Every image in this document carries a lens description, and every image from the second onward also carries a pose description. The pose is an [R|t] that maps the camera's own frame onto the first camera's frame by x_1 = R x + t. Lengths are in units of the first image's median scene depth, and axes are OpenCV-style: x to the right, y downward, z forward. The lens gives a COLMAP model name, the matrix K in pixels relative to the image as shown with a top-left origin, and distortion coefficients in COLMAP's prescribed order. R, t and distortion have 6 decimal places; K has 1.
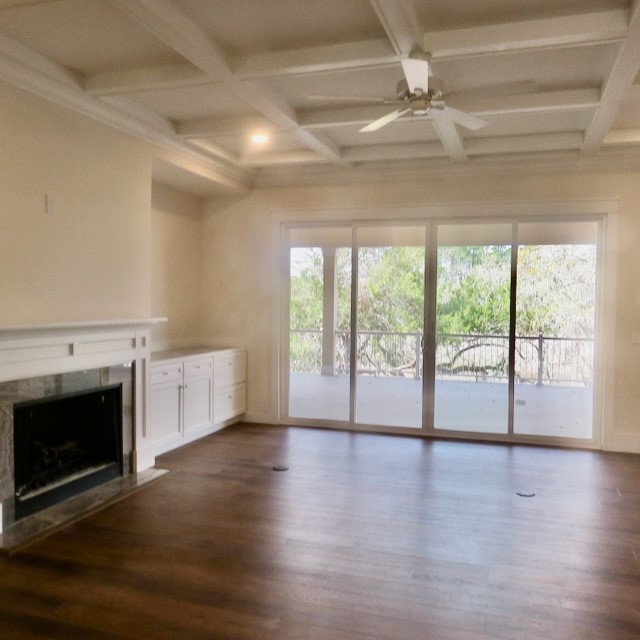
lens RADIAL K [[610.2, 0, 320.0], [0, 610.2, 320.0], [0, 0, 1]] dist [-0.017538, 0.016813]
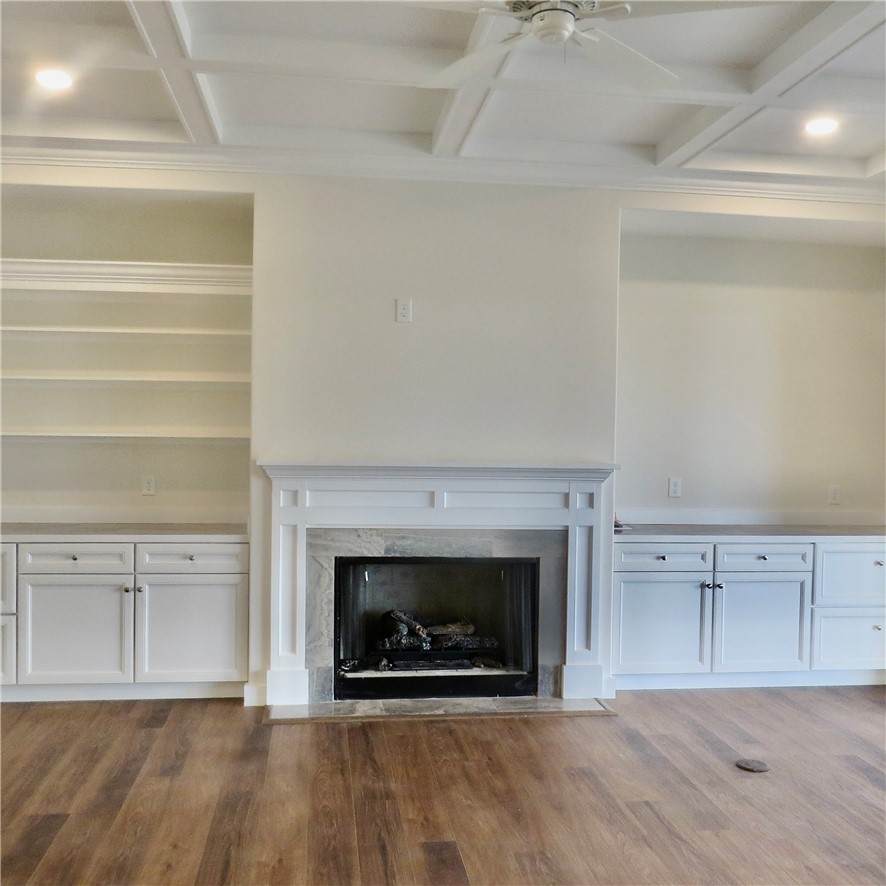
lens RADIAL K [[933.5, 0, 442.5], [0, 933.5, 465.4], [0, 0, 1]] dist [-0.014812, 0.002048]
pose [[0.434951, 0.022175, -0.900181, 0.580801], [-0.040357, 0.999172, 0.005114, 0.000350], [0.899549, 0.034105, 0.435486, 0.470308]]
